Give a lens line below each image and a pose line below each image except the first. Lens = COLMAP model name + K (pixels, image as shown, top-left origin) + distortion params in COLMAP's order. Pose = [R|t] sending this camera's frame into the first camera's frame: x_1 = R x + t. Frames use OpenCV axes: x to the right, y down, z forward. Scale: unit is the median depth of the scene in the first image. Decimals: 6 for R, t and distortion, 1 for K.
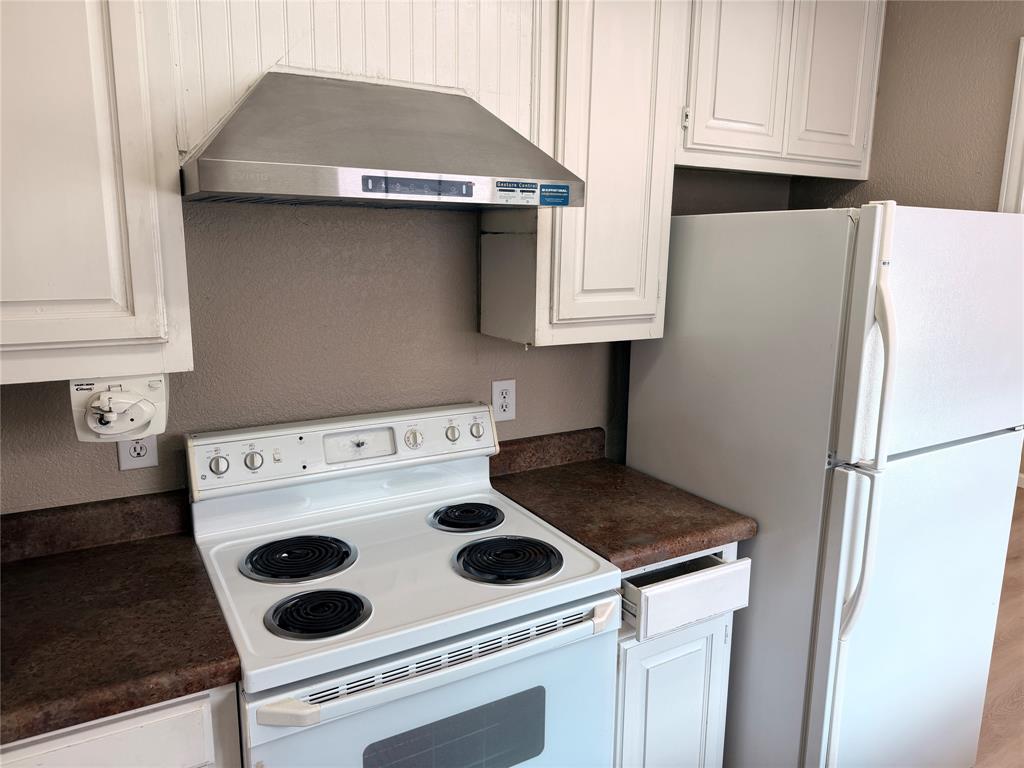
lens RADIAL K [[710.5, 0, 509.5], [0, 710.5, 384.2], [0, 0, 1]] dist [0.009358, -0.018960]
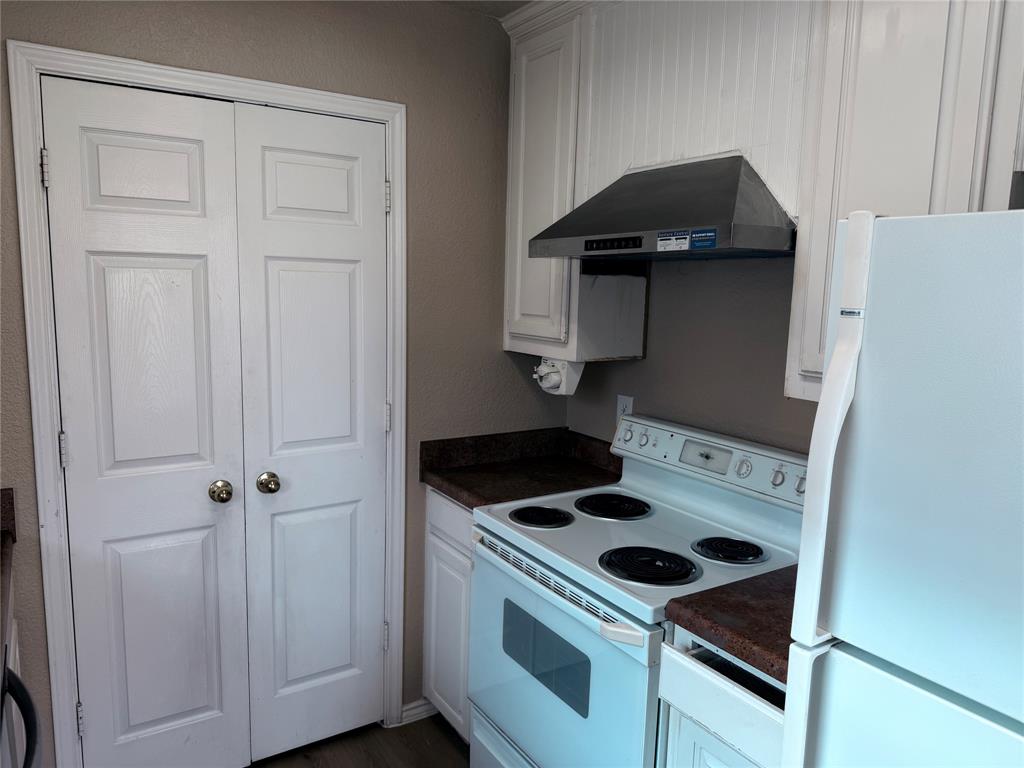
lens RADIAL K [[710.5, 0, 502.4], [0, 710.5, 381.3], [0, 0, 1]] dist [0.009358, -0.018960]
pose [[0.006690, 0.115020, -0.993341, 1.014122], [-0.221101, 0.968947, 0.110706, -0.099263], [0.975228, 0.218888, 0.031913, 0.641332]]
